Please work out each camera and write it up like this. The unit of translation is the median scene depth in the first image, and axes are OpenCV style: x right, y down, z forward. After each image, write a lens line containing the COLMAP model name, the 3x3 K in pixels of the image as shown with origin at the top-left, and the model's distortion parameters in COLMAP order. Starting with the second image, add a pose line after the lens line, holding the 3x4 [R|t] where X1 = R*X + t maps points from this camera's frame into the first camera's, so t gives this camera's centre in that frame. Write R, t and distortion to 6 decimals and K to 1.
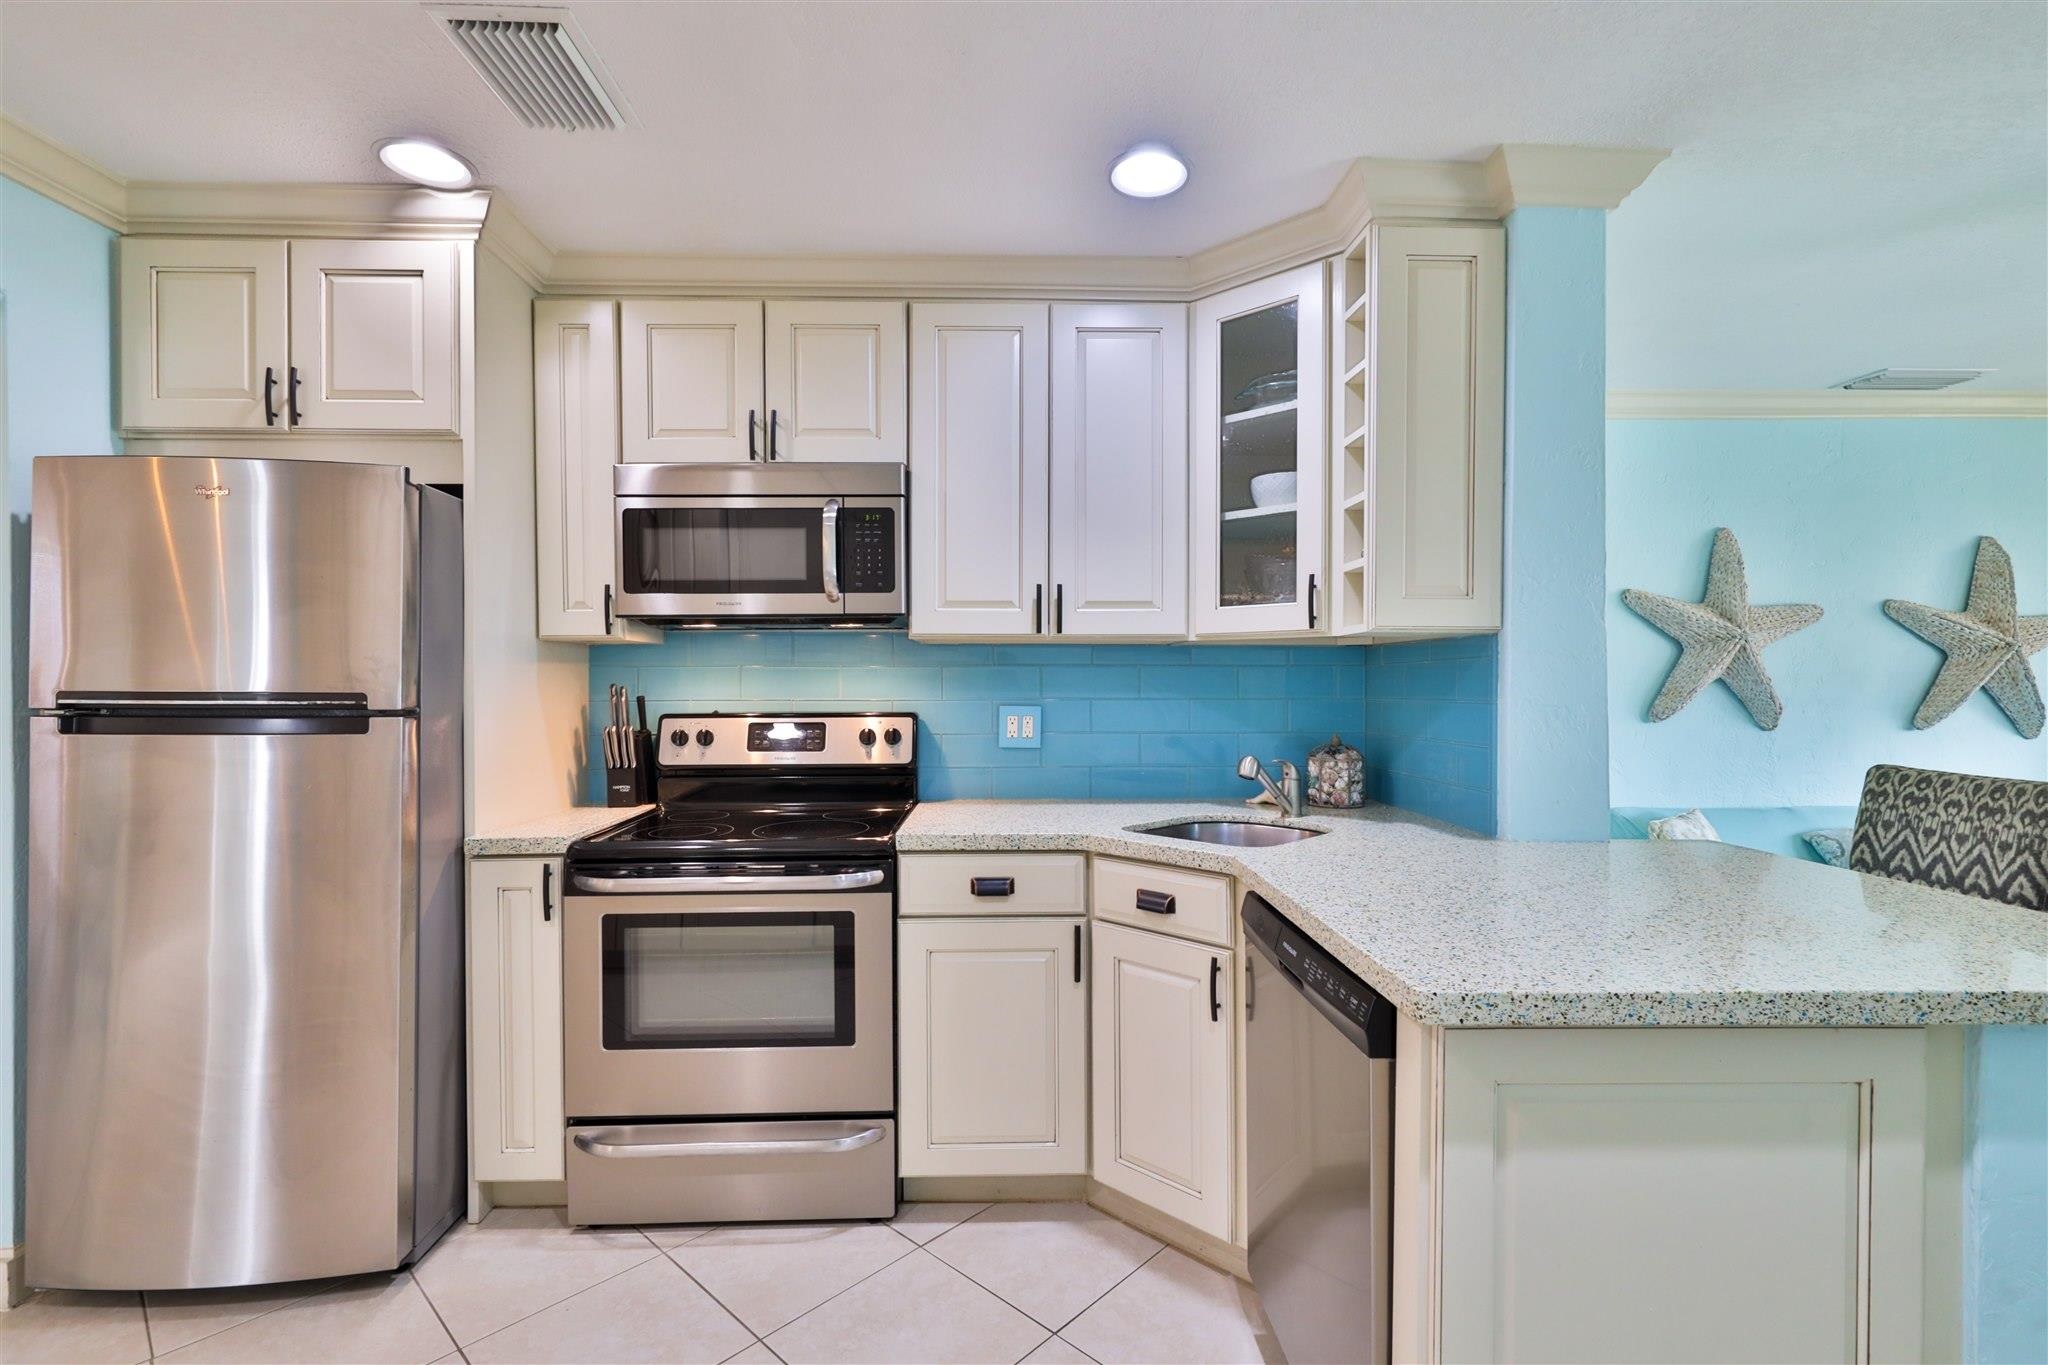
lens RADIAL K [[930.8, 0, 1021.2], [0, 930.8, 688.5], [0, 0, 1]] dist [-0.000375, 0.001090]
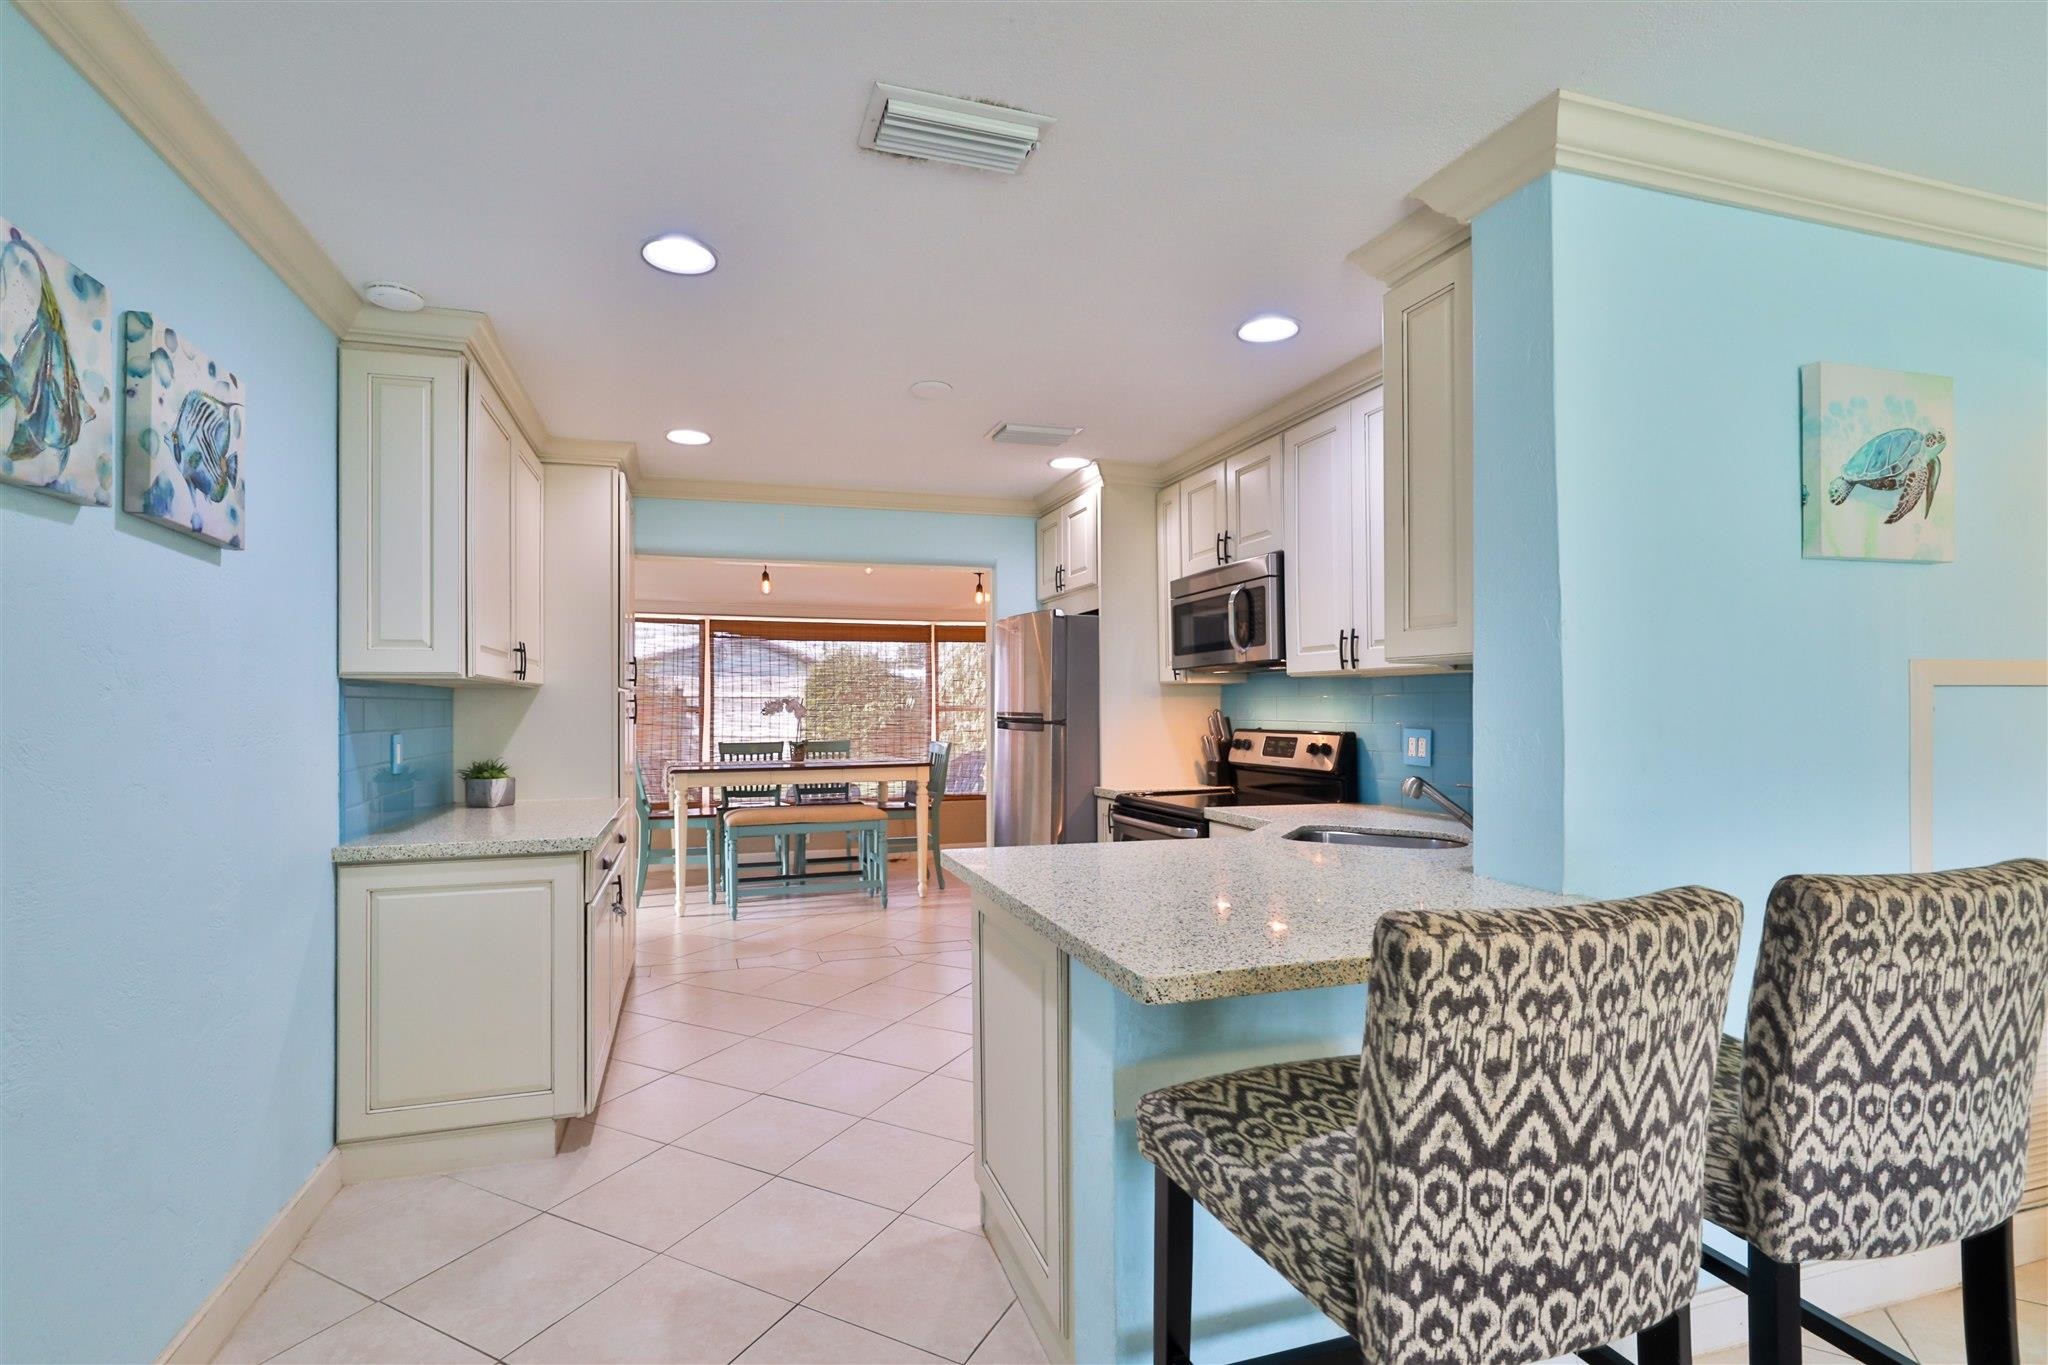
lens RADIAL K [[930.8, 0, 967.5], [0, 930.8, 689.7], [0, 0, 1]] dist [-0.000375, 0.001090]
pose [[0.255998, -0.020326, -0.966464, 1.084036], [-0.001902, 0.999766, -0.021530, -0.003918], [0.966676, 0.007350, 0.255899, 0.198472]]
